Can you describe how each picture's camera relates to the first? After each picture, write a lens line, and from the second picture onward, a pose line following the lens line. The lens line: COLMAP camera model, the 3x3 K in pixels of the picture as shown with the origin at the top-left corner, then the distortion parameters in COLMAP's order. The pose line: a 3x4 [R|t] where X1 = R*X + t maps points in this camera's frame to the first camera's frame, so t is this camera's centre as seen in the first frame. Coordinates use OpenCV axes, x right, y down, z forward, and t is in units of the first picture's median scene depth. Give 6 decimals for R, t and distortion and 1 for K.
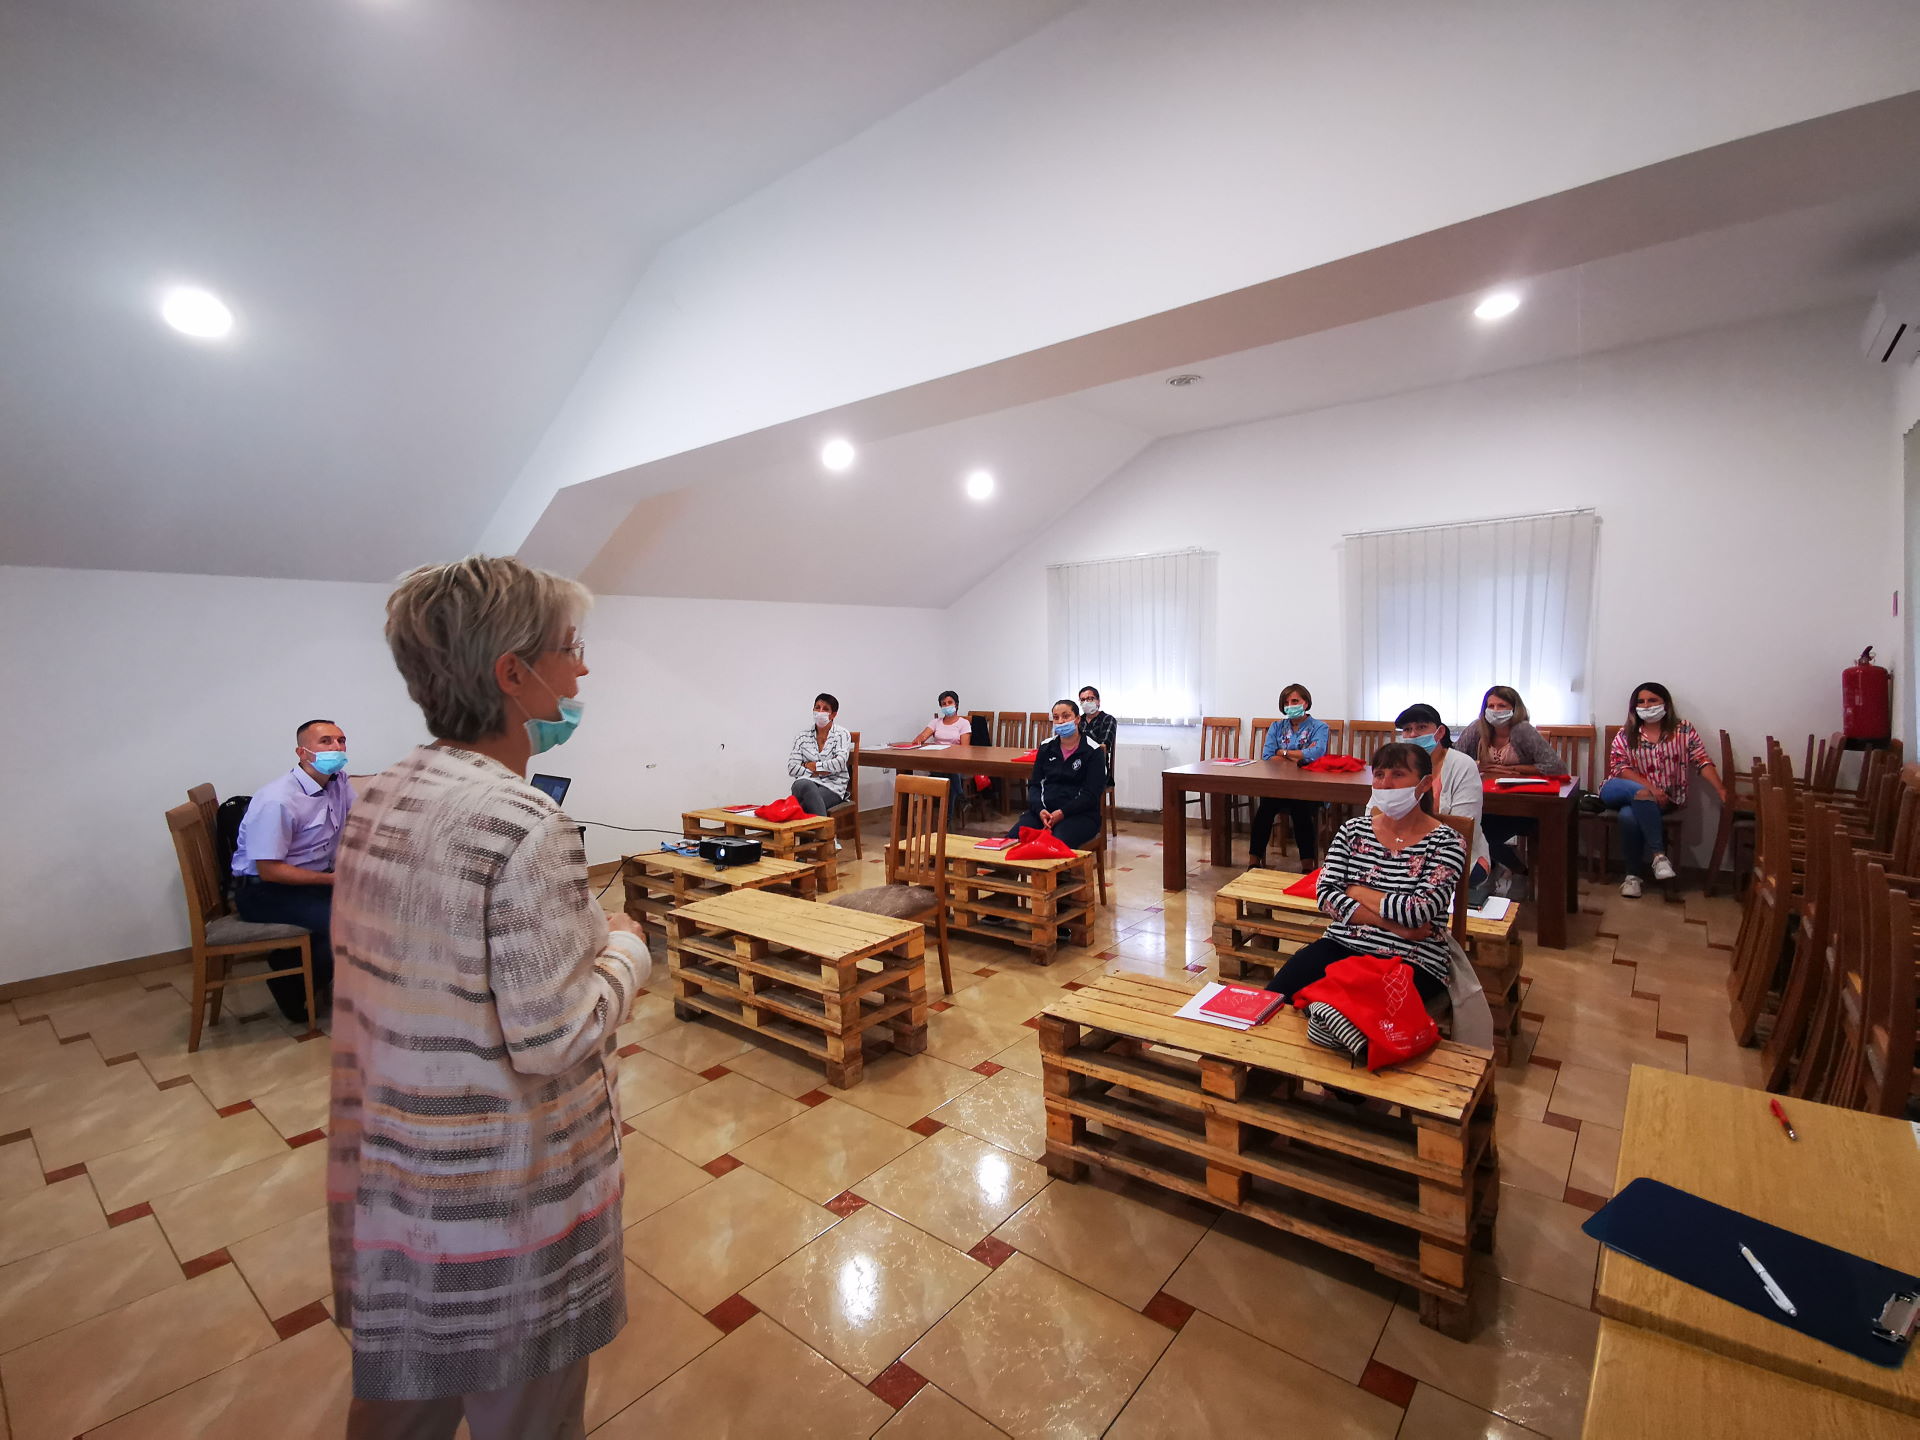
lens RADIAL K [[881.9, 0, 960.2], [0, 881.9, 725.3], [0, 0, 1]] dist [0.005228, 0.000492]
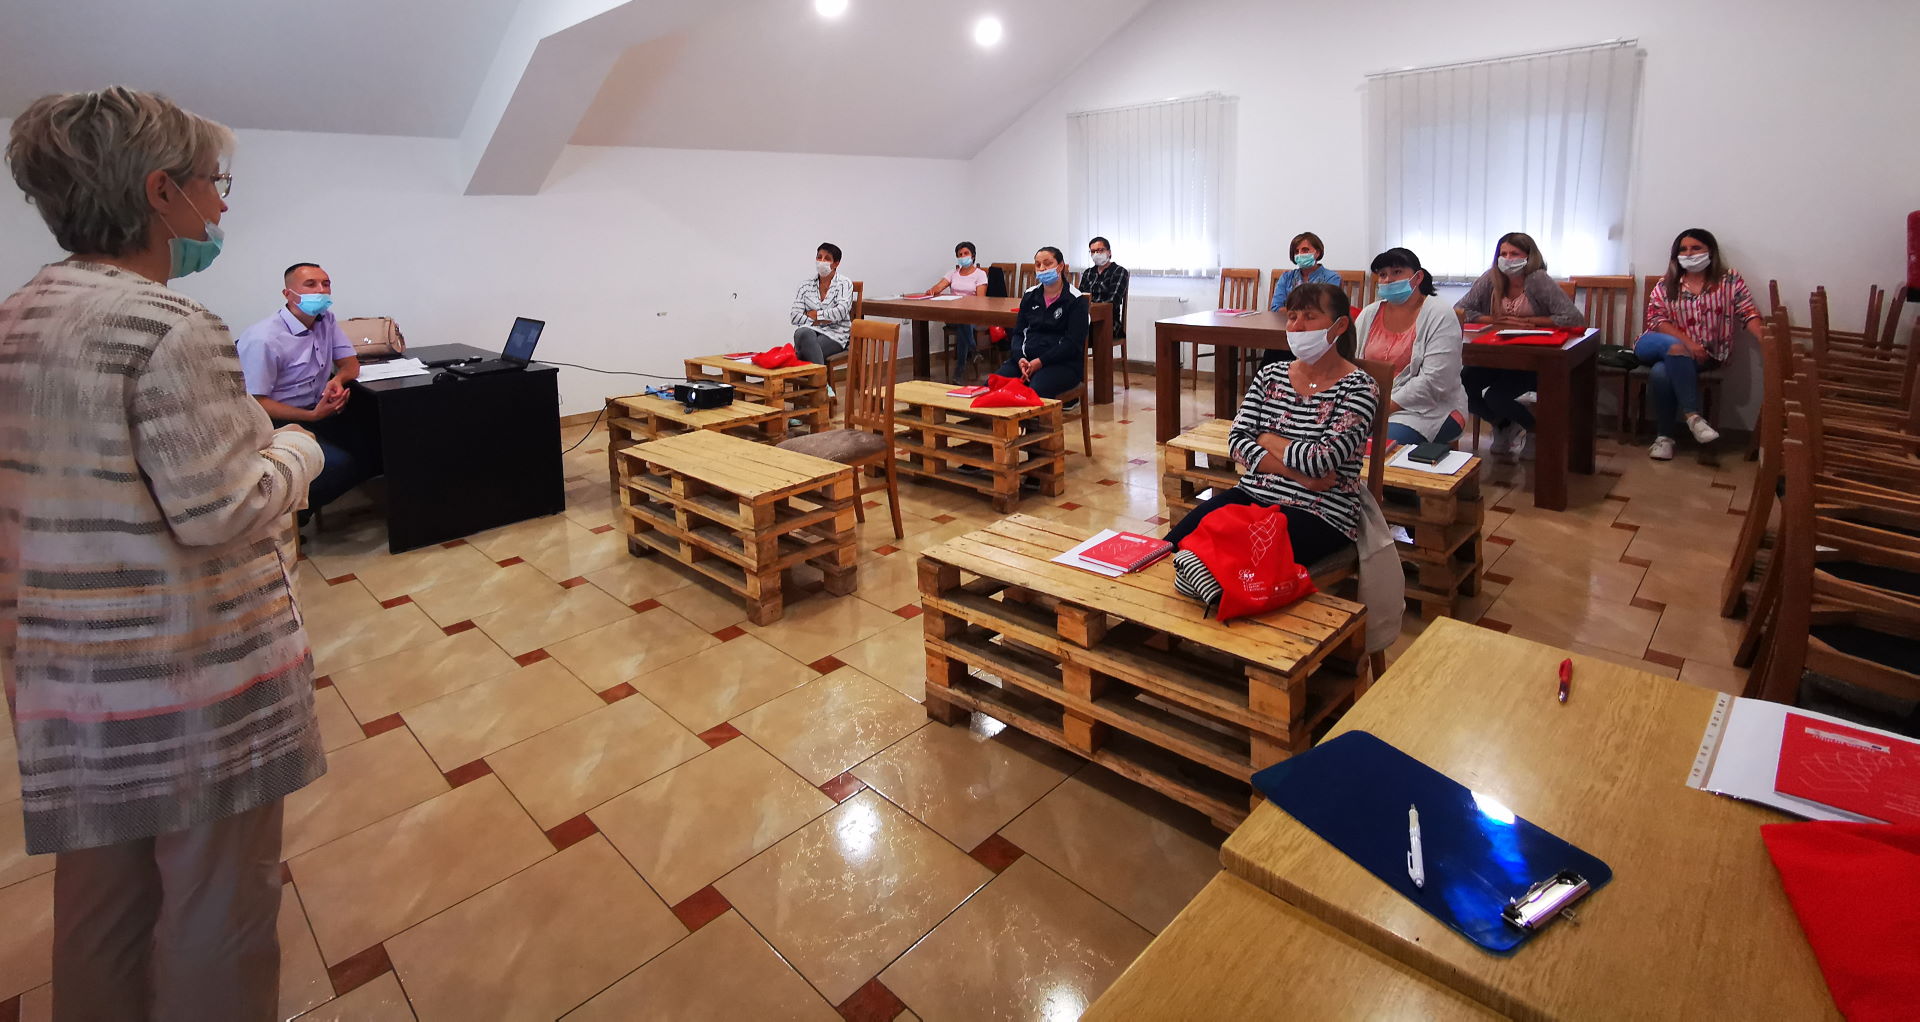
lens RADIAL K [[880.5, 0, 965.0], [0, 880.5, 306.8], [0, 0, 1]] dist [0.005004, 0.000369]
pose [[0.996164, 0.005167, -0.087351, 0.150087], [-0.002806, 0.999628, 0.027130, 0.014741], [0.087459, -0.026781, 0.995808, 0.019283]]
